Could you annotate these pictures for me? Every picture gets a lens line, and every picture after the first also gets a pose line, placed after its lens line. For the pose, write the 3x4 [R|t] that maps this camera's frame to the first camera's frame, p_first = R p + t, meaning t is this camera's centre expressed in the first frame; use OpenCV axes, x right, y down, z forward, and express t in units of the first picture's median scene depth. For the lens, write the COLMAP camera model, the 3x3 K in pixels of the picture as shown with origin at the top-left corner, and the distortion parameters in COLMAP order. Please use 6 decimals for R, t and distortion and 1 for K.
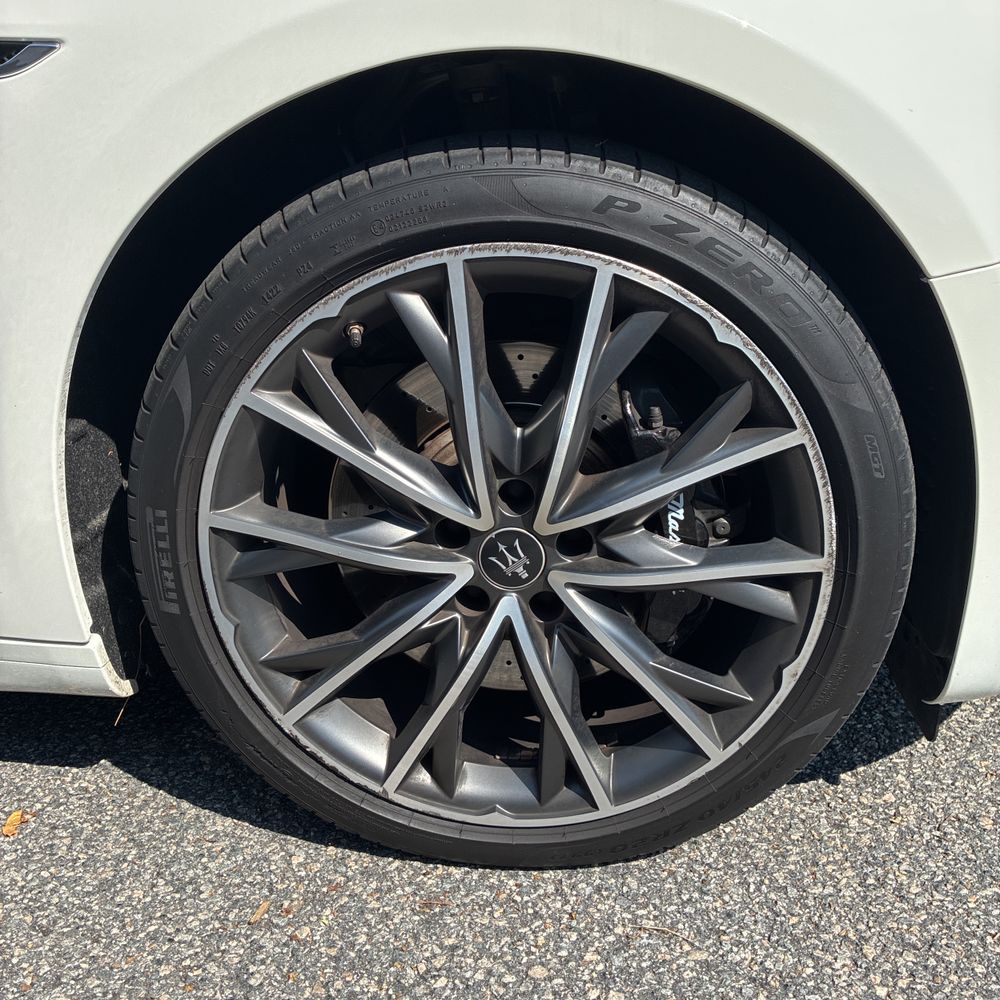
lens RADIAL K [[1010.6, 0, 508.9], [0, 1010.6, 497.8], [0, 0, 1]] dist [0.019739, 0.000000]
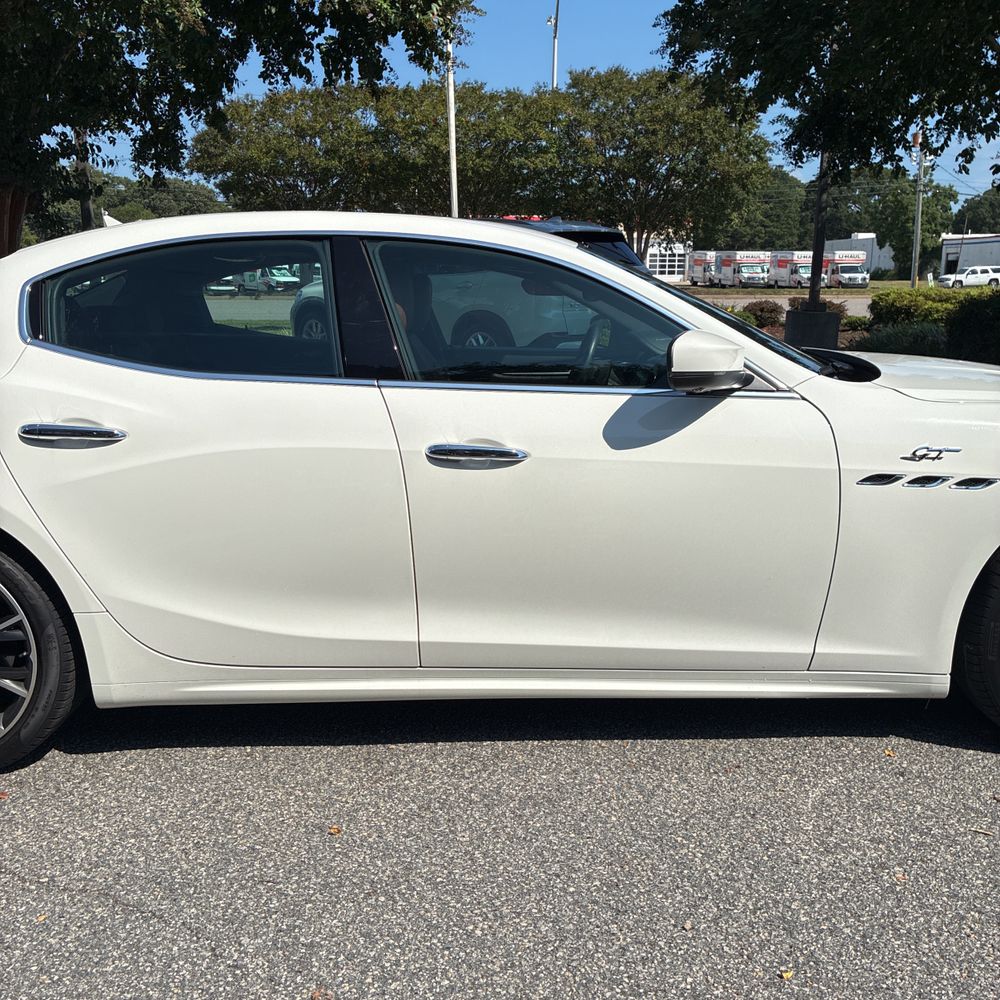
lens RADIAL K [[1010.6, 0, 506.4], [0, 1010.6, 504.0], [0, 0, 1]] dist [0.019739, 0.000000]
pose [[0.996619, -0.012023, 0.081273, -1.925558], [0.025104, 0.986486, -0.161912, 0.108182], [-0.078228, 0.163405, 0.983453, -1.776176]]
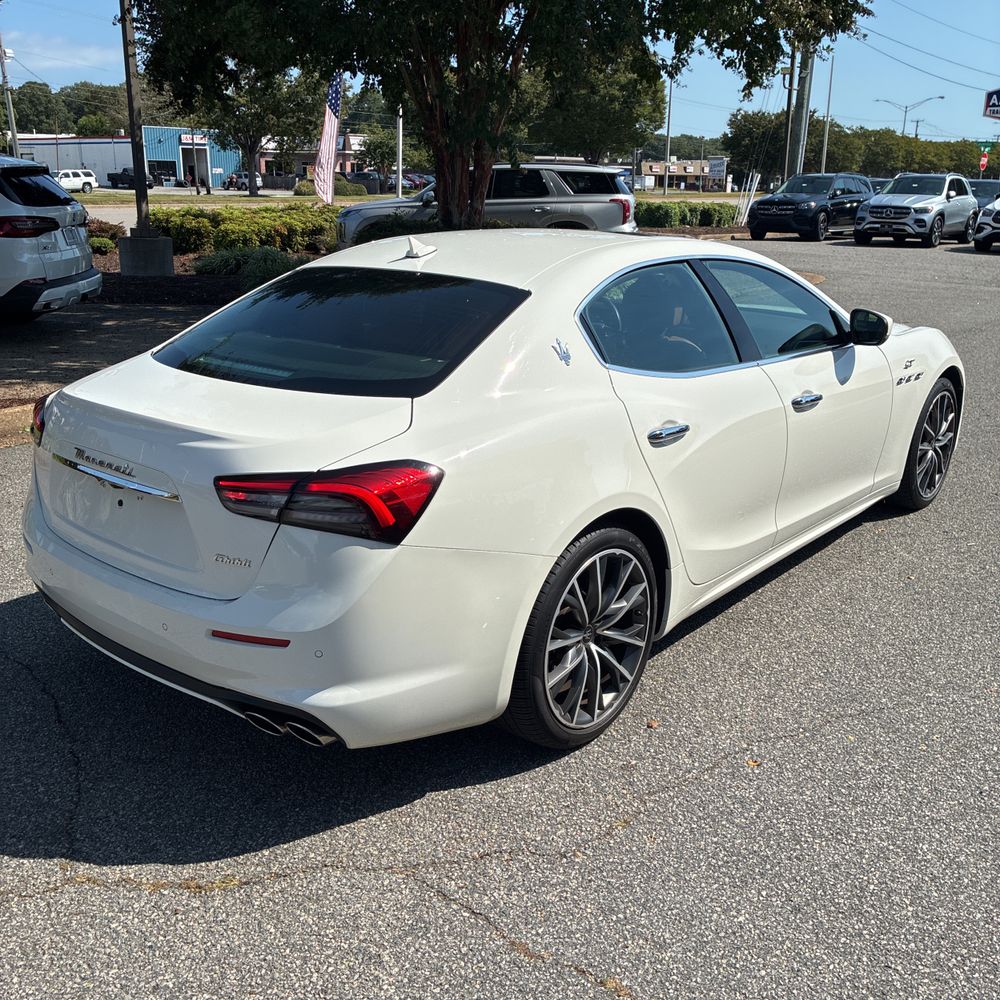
lens RADIAL K [[1010.6, 0, 492.5], [0, 1010.6, 499.6], [0, 0, 1]] dist [0.019739, 0.000000]
pose [[0.603809, -0.230358, 0.763118, -5.920507], [0.288547, 0.955575, 0.060144, -0.707080], [-0.743071, 0.183880, 0.643454, -0.791242]]
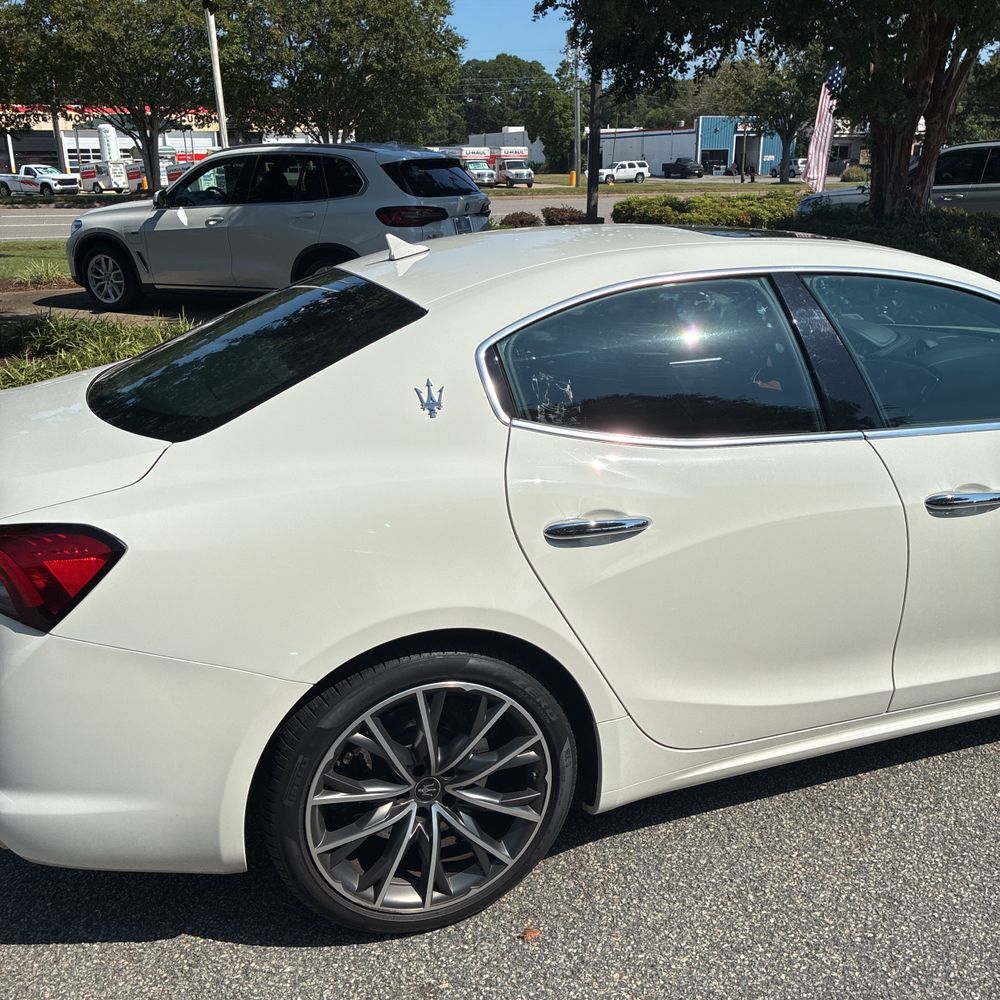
lens RADIAL K [[1010.6, 0, 496.1], [0, 1010.6, 495.9], [0, 0, 1]] dist [0.019739, 0.000000]
pose [[0.918712, -0.124280, 0.374864, -3.955084], [0.151625, 0.987448, -0.044228, -0.549613], [-0.364662, 0.097471, 0.926024, -1.164901]]
